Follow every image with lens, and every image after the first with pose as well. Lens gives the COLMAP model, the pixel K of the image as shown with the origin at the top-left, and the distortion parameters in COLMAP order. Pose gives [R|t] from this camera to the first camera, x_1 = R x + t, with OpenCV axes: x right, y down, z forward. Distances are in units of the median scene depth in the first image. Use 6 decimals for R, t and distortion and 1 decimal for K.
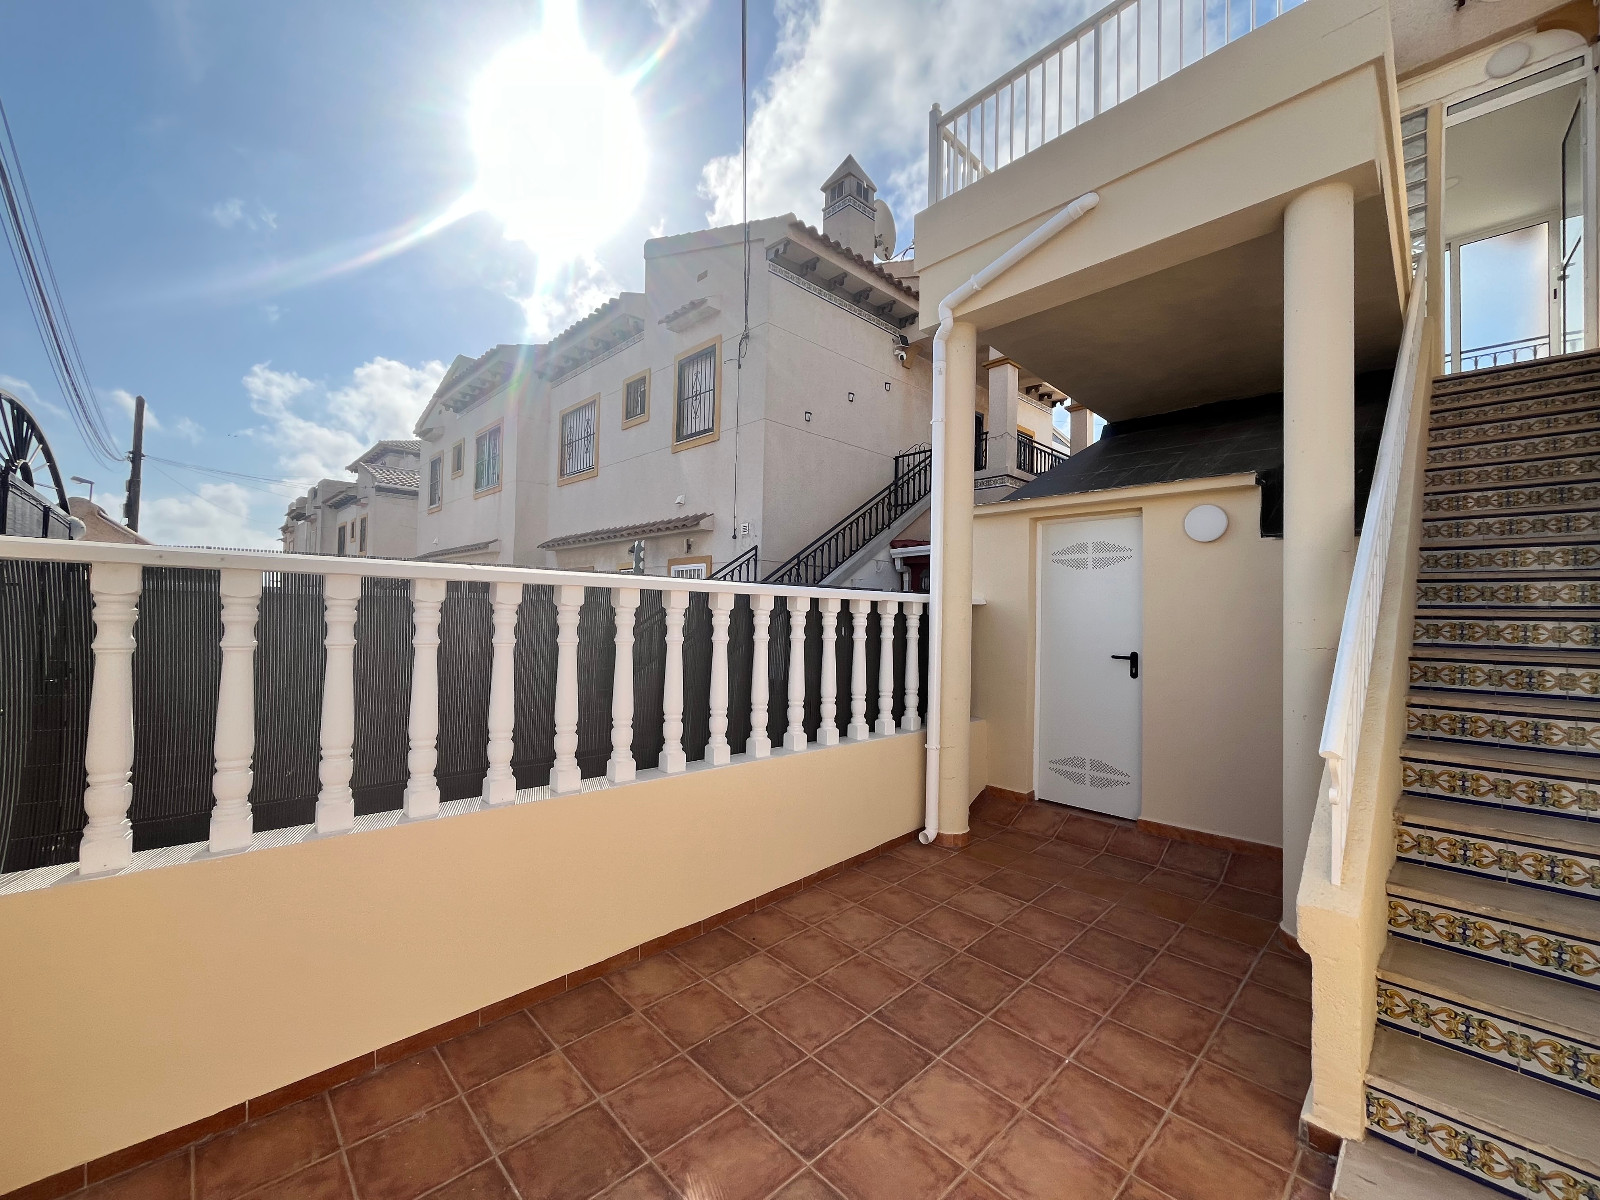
lens RADIAL K [[650.8, 0, 799.3], [0, 650.8, 600.8], [0, 0, 1]] dist [-0.000928, -0.001096]
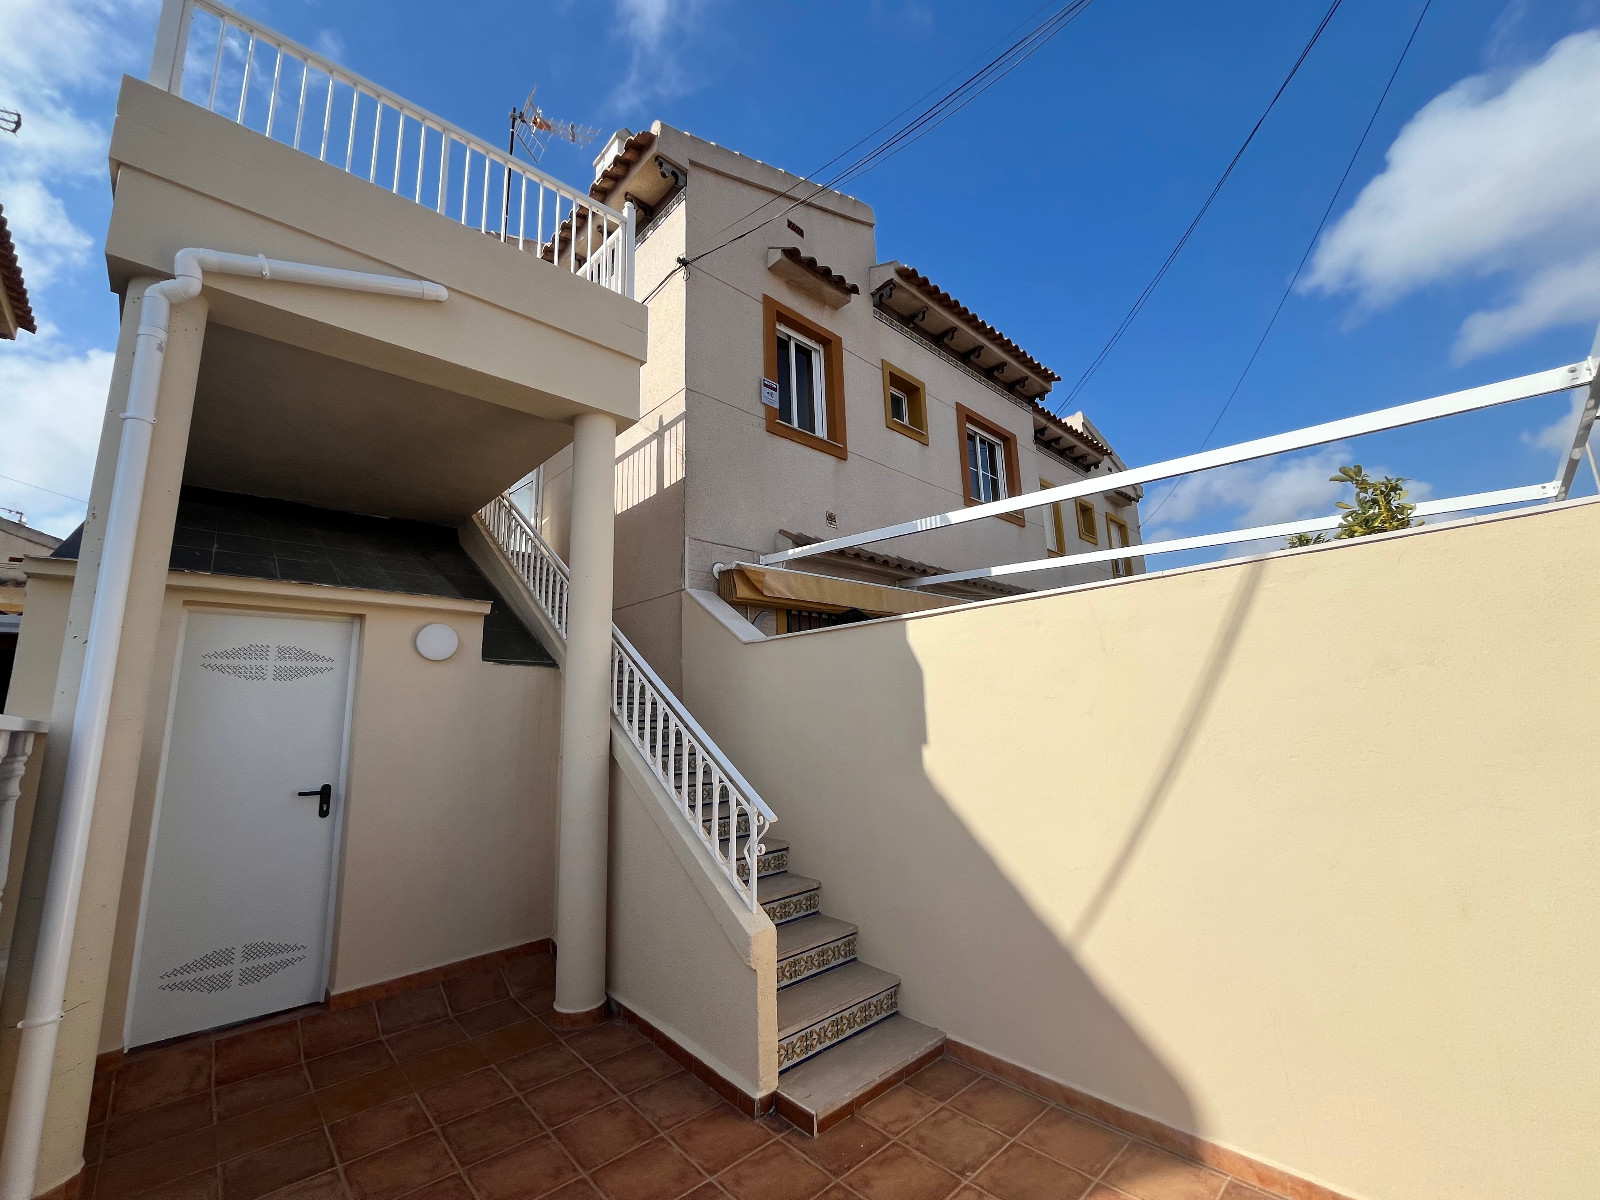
lens RADIAL K [[650.8, 0, 799.3], [0, 650.8, 600.8], [0, 0, 1]] dist [-0.000928, -0.001096]
pose [[0.004793, 0.166445, 0.986039, -0.361380], [0.009515, 0.985998, -0.166484, -0.008999], [-0.999943, 0.010180, 0.003143, 0.419856]]
